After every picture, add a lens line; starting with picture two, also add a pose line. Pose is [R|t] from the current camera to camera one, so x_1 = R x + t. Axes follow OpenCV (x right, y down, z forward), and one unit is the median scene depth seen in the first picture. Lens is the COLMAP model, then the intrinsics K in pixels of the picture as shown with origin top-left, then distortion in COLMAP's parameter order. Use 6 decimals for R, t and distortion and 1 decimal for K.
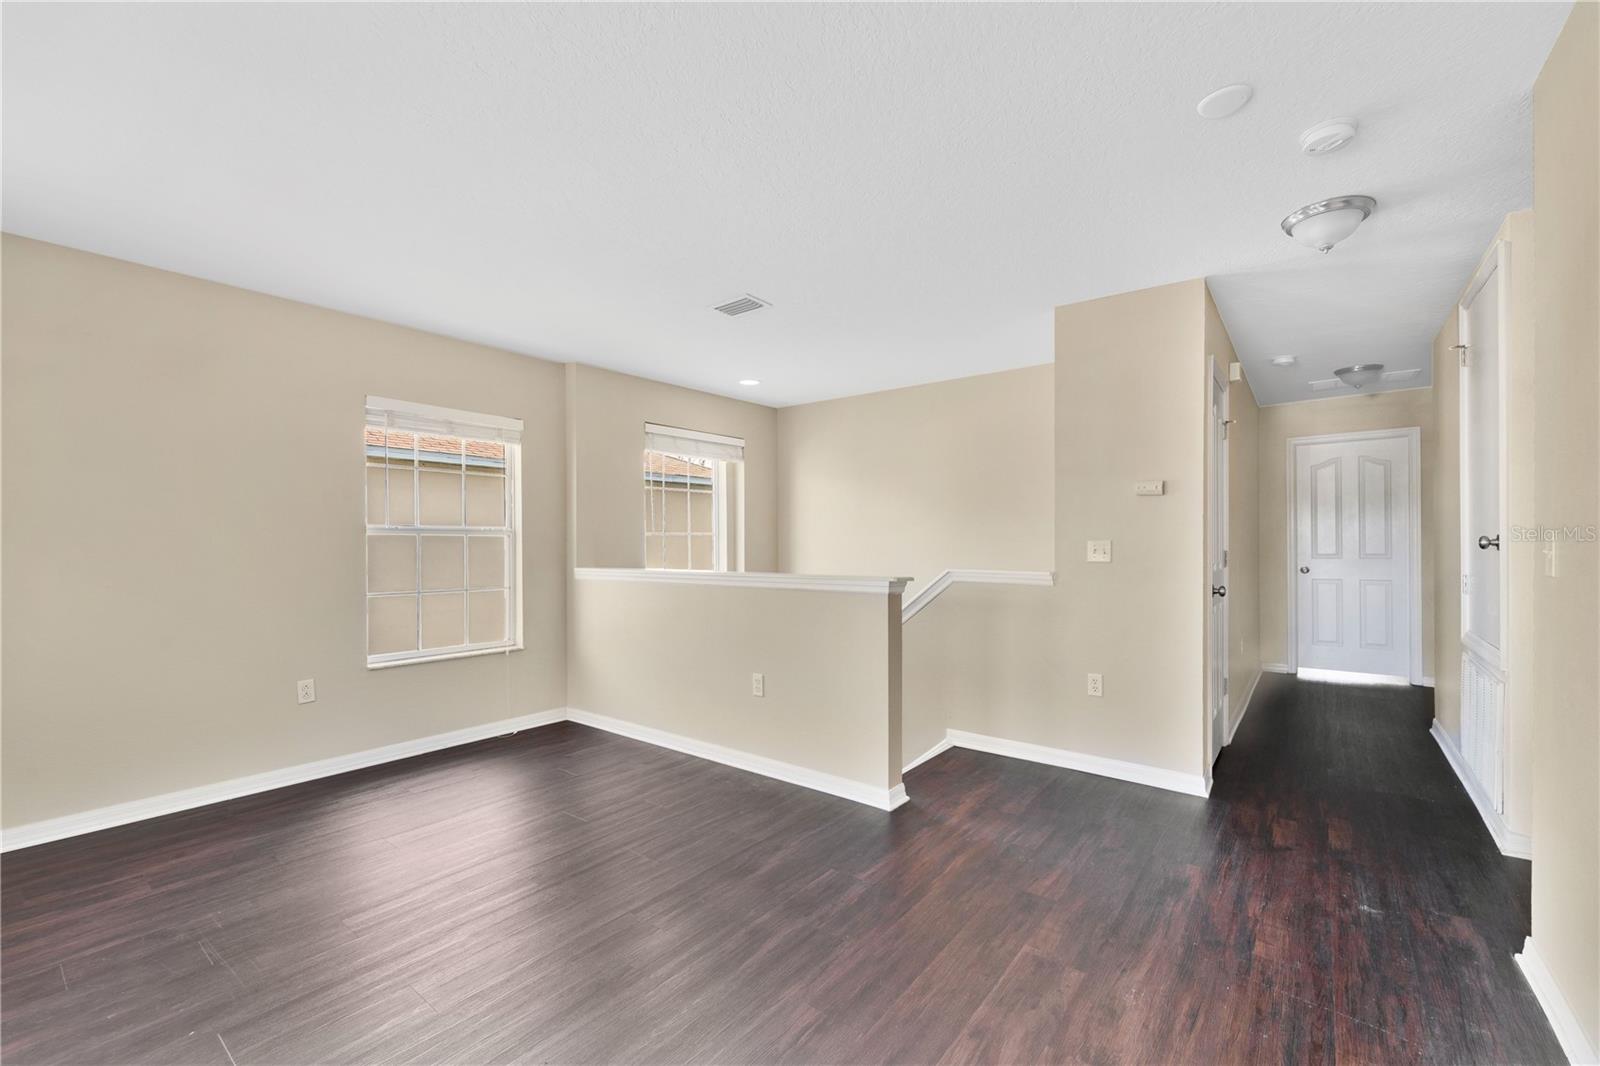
lens RADIAL K [[667.8, 0, 803.6], [0, 667.8, 535.8], [0, 0, 1]] dist [0.000723, 0.000152]
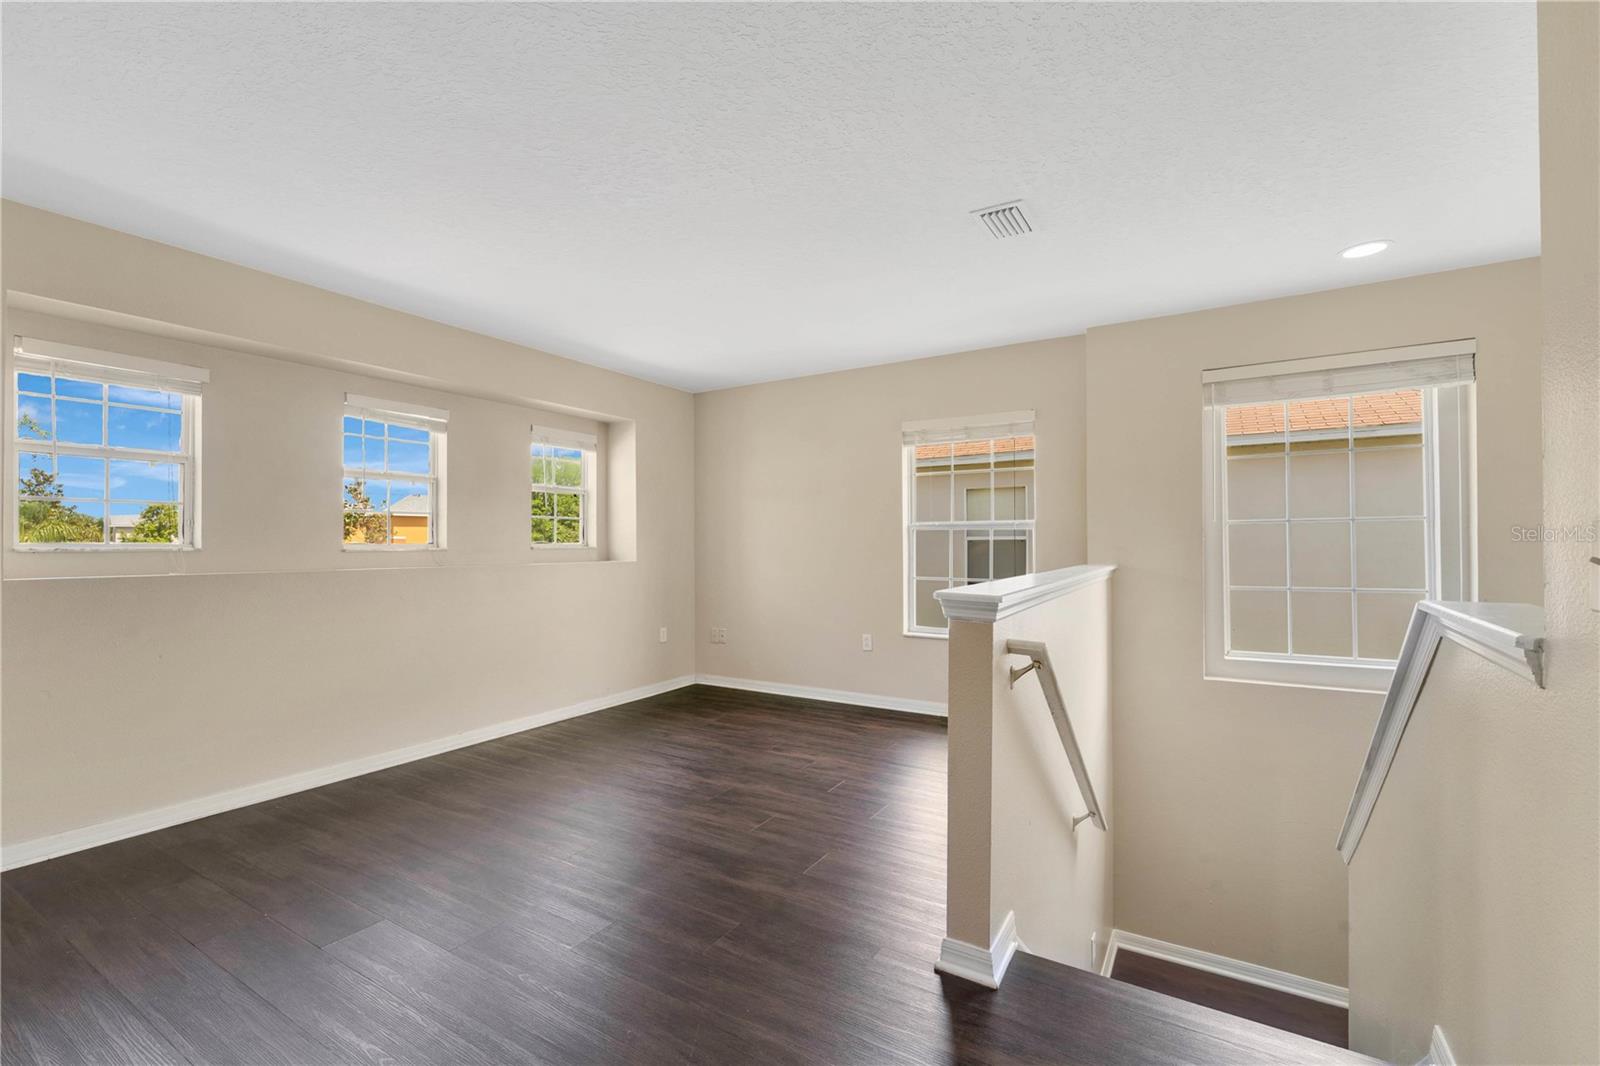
lens RADIAL K [[667.8, 0, 803.6], [0, 667.8, 535.8], [0, 0, 1]] dist [0.000723, 0.000152]
pose [[0.122347, -0.003324, -0.992482, 0.451954], [0.011015, 0.999937, -0.001992, 0.007626], [0.992426, -0.010688, 0.122376, 0.501158]]
